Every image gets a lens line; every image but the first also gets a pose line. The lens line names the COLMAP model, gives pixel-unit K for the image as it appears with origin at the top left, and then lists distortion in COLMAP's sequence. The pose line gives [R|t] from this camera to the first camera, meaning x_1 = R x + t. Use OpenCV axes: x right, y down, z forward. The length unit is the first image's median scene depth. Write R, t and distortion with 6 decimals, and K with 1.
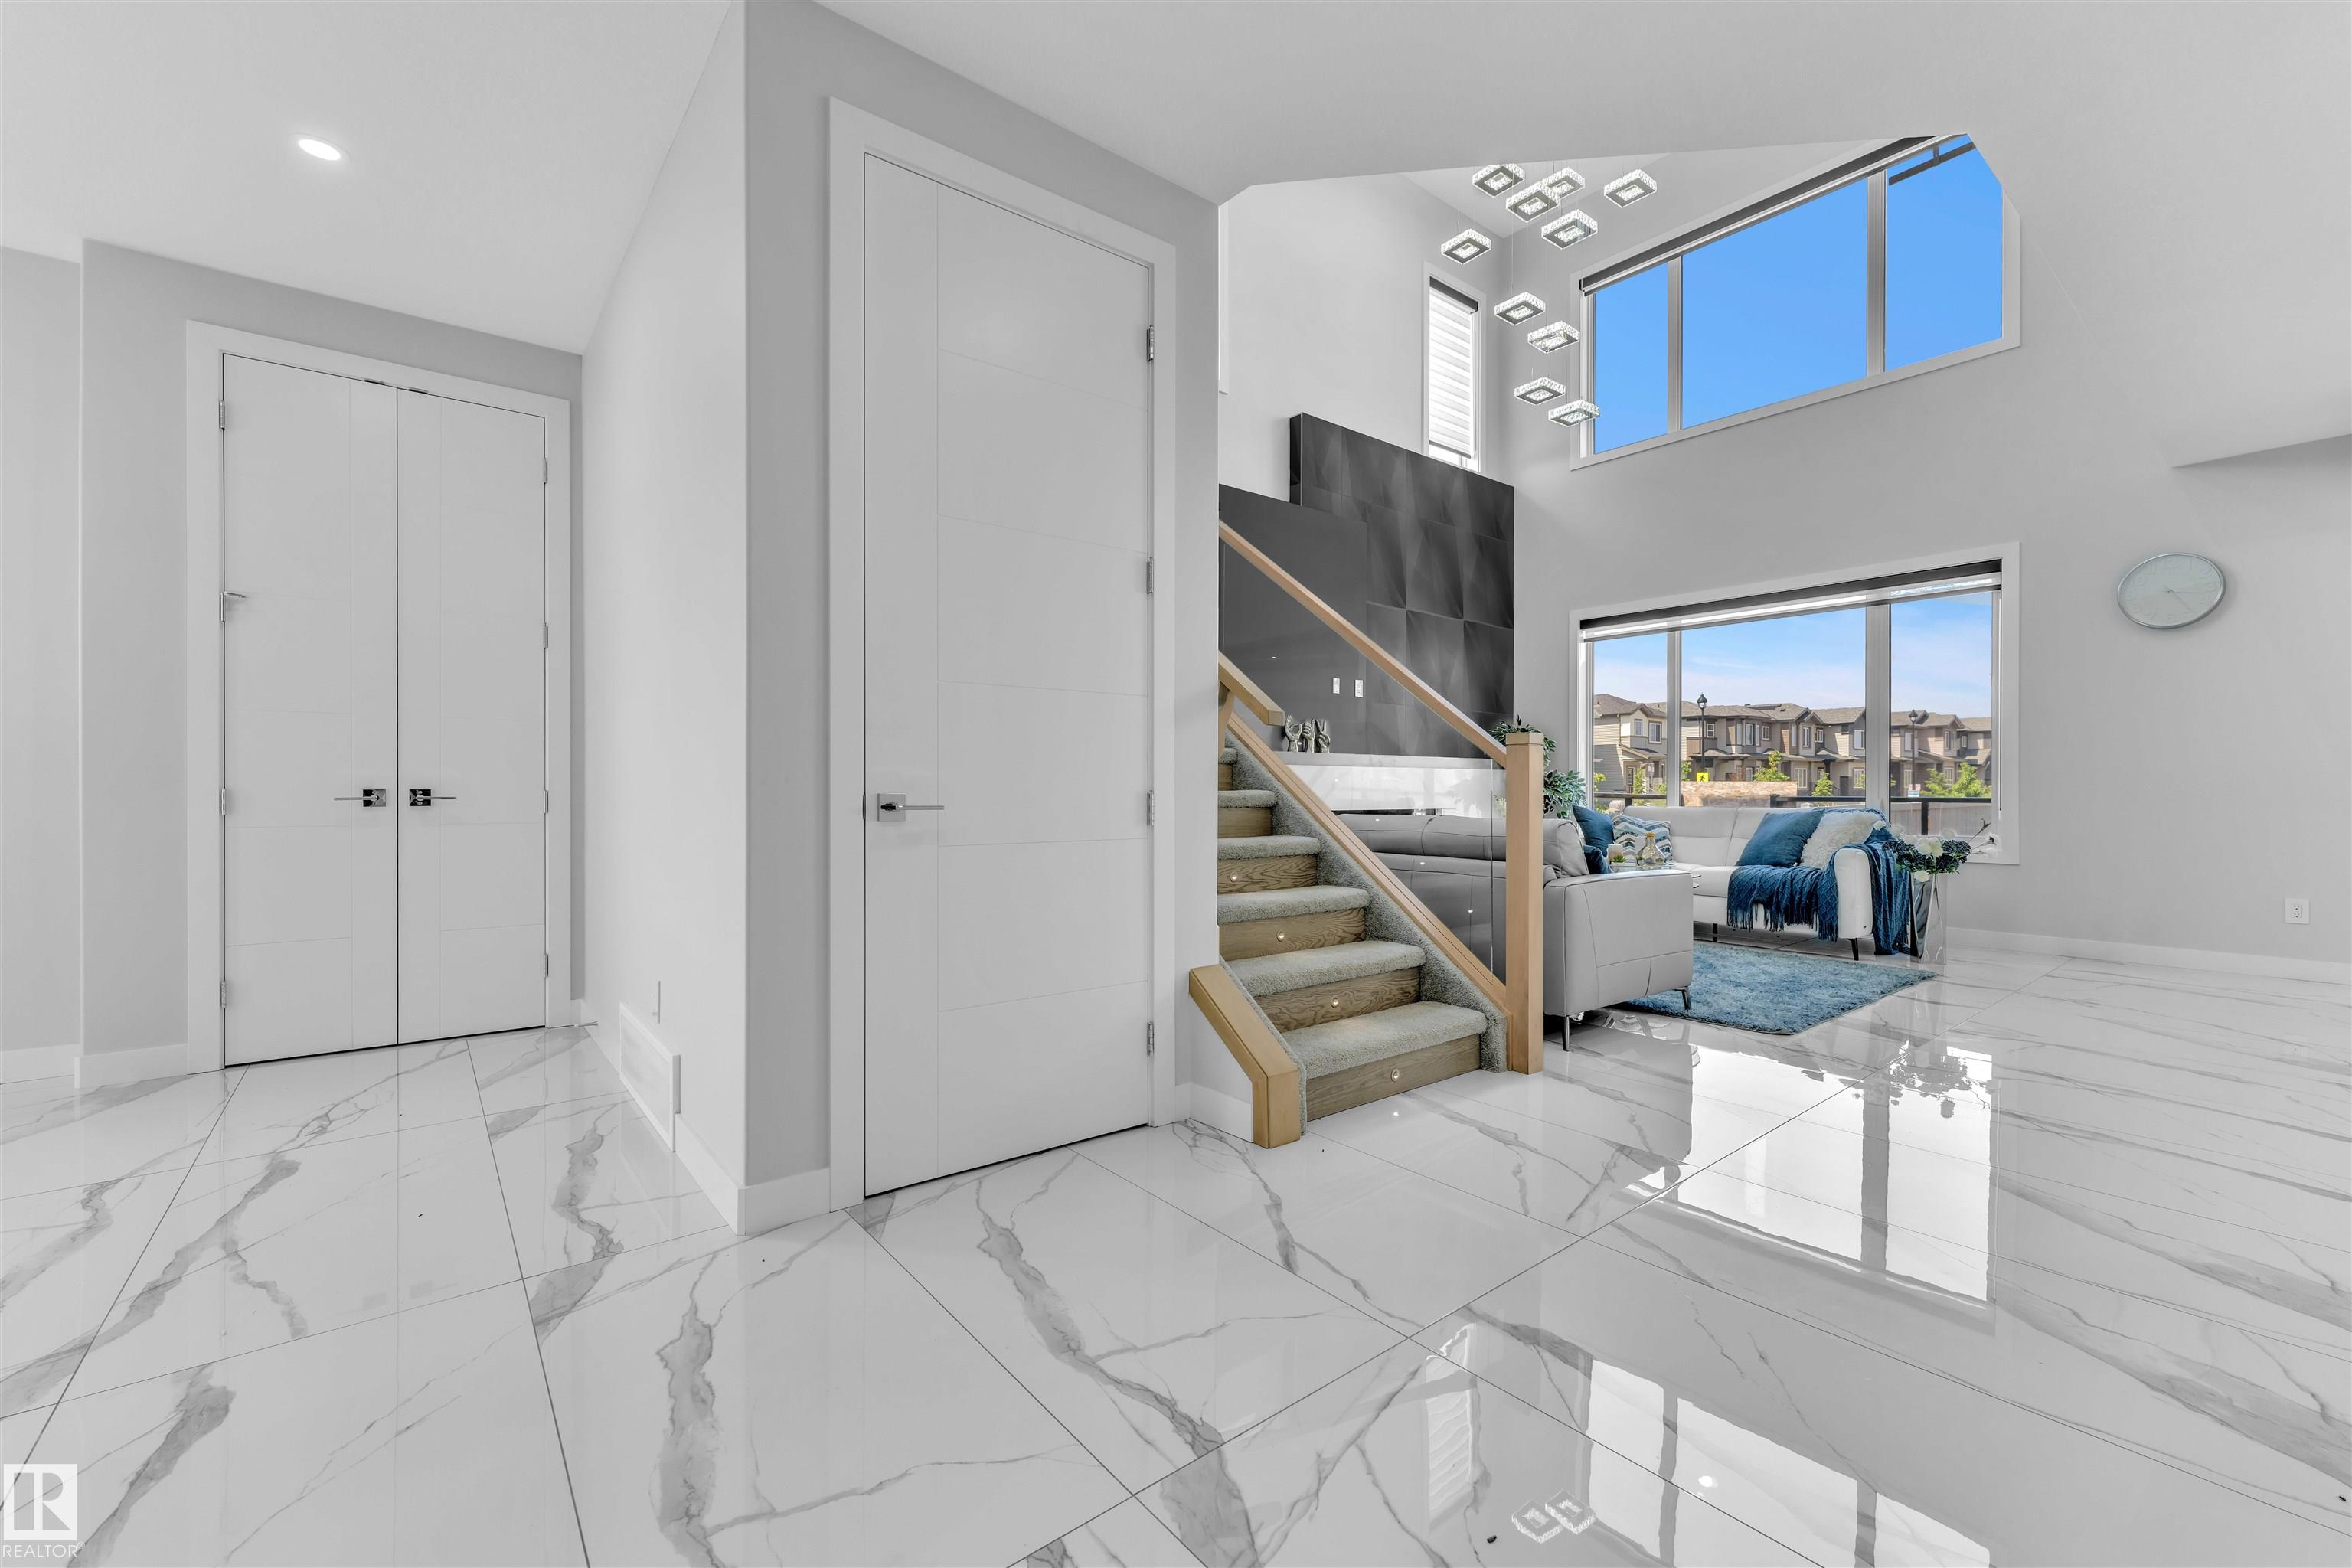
lens RADIAL K [[945.8, 0, 1178.2], [0, 945.8, 786.9], [0, 0, 1]] dist [-0.003176, 0.000256]
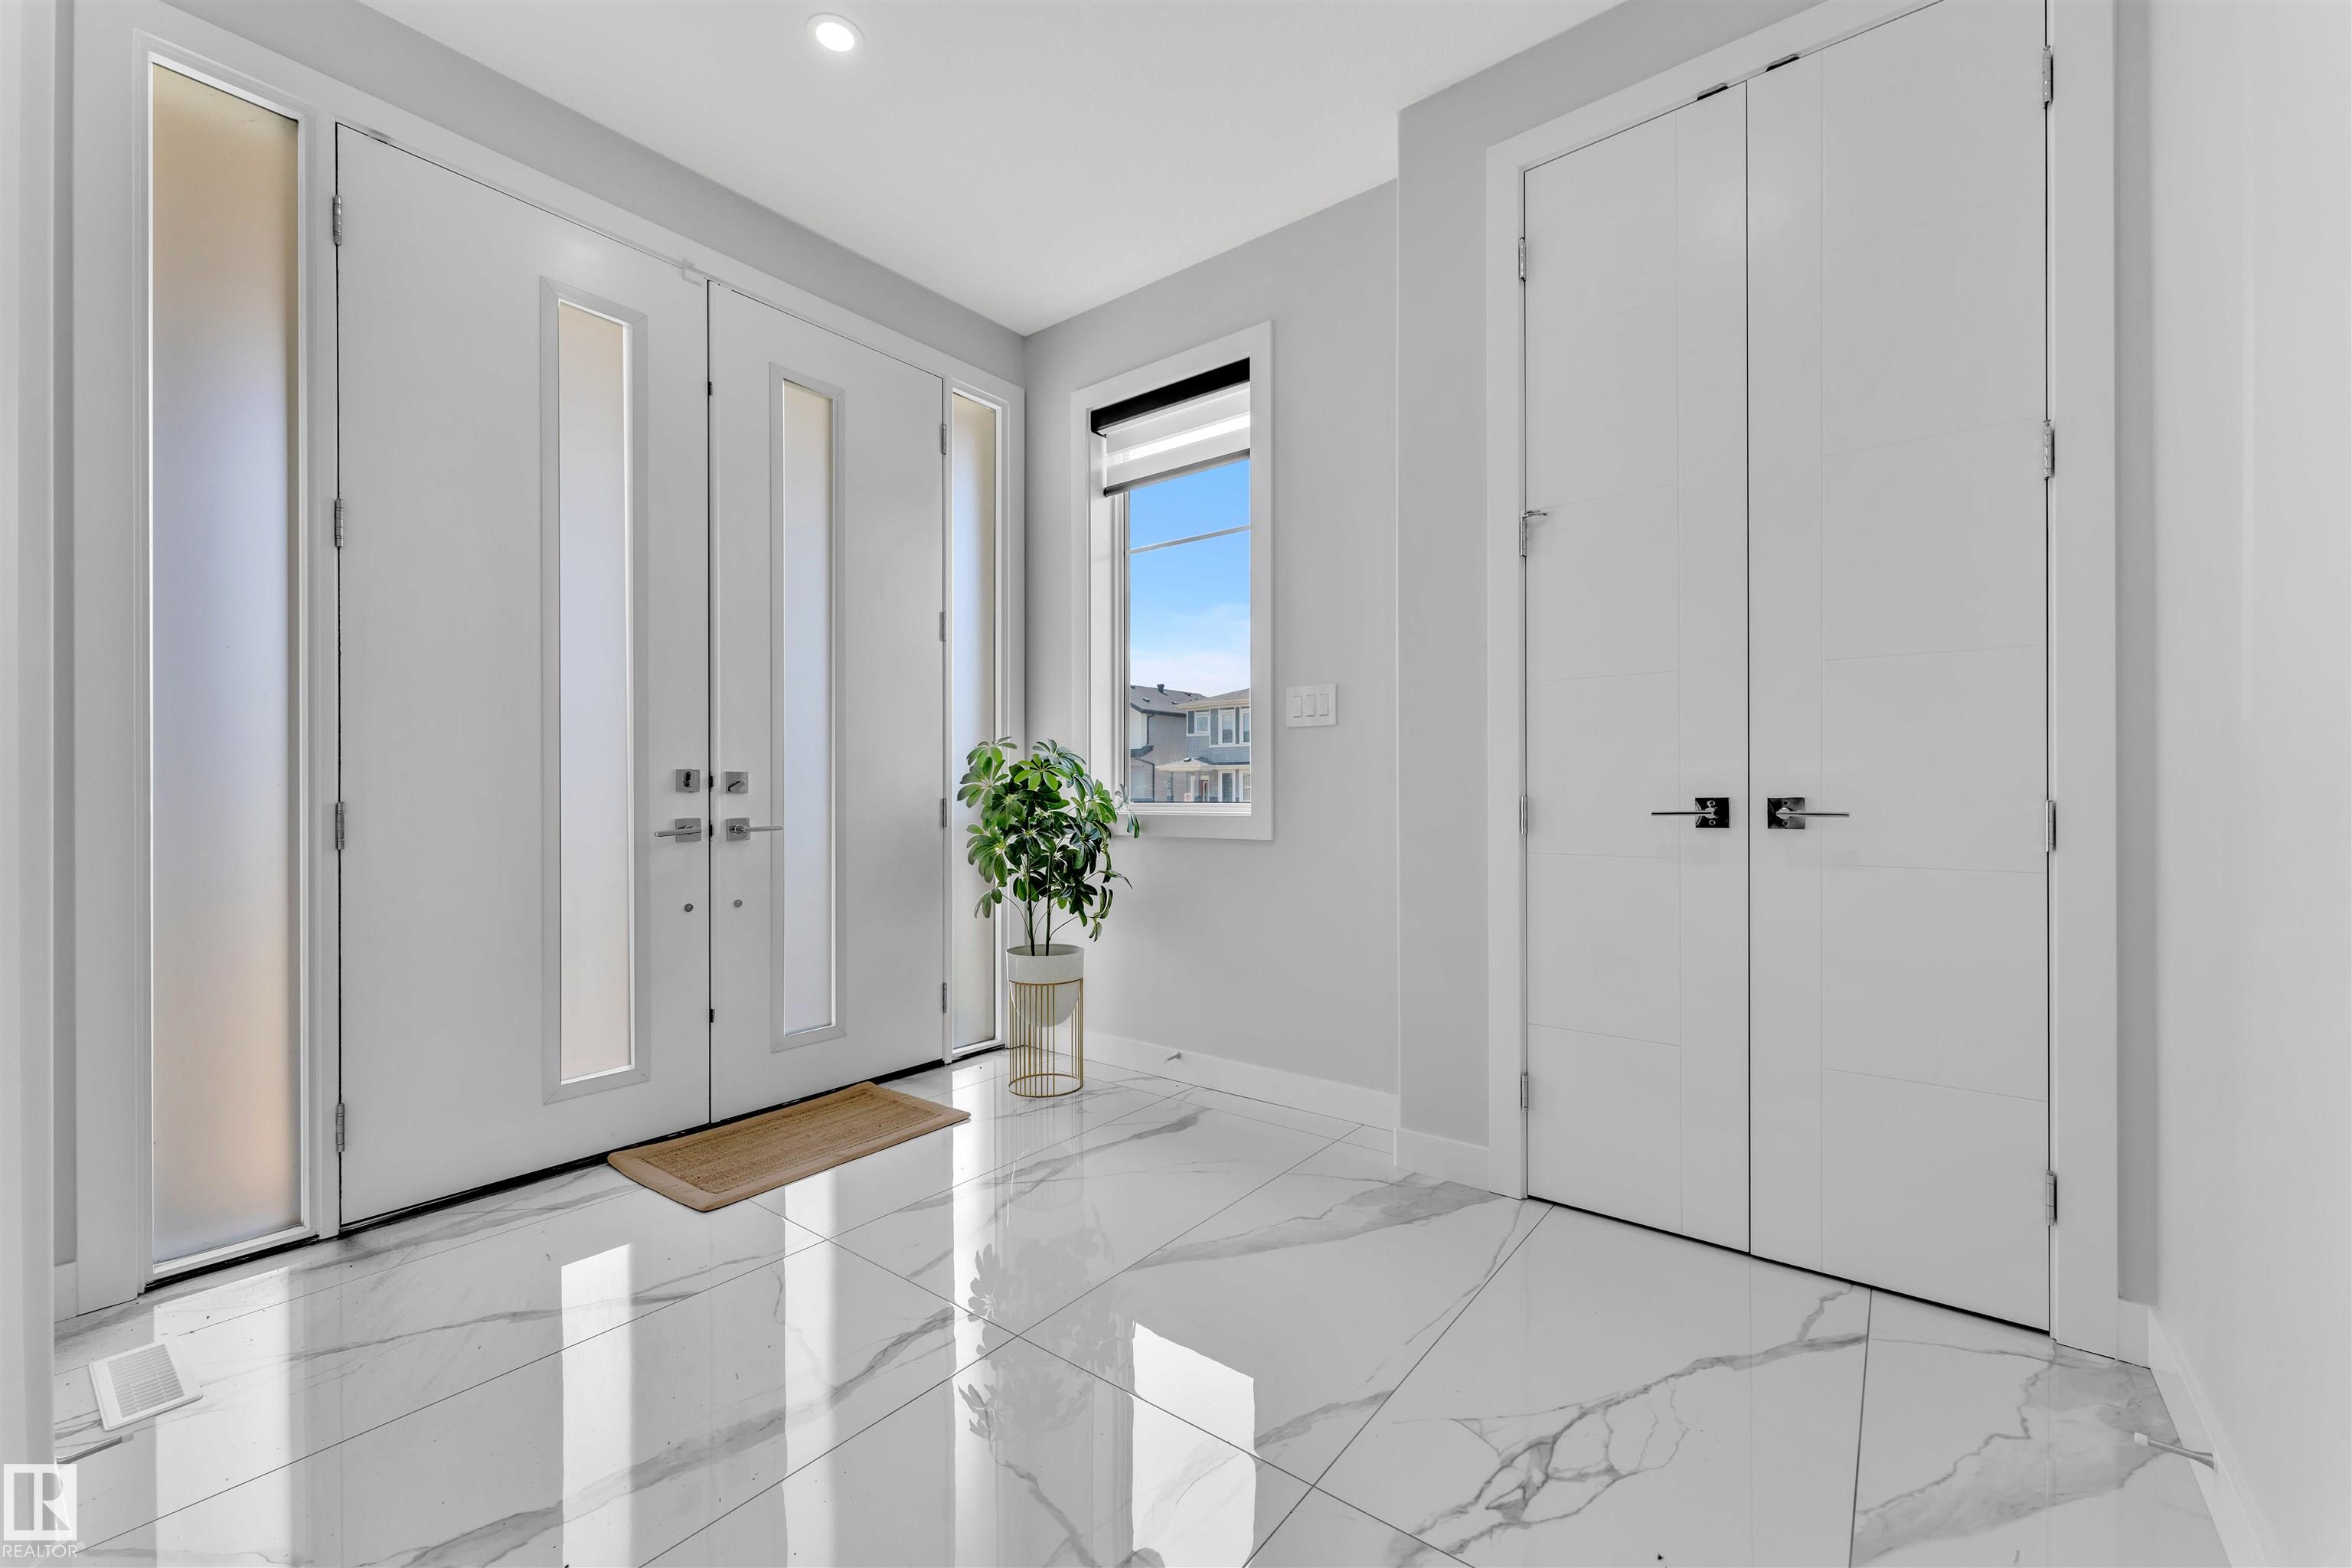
lens RADIAL K [[945.8, 0, 1165.8], [0, 945.8, 795.0], [0, 0, 1]] dist [-0.003176, 0.000256]
pose [[0.223921, -0.001541, -0.974606, -0.359007], [0.001408, 0.999998, -0.001258, 0.001208], [0.974606, -0.001091, 0.223923, 0.538445]]
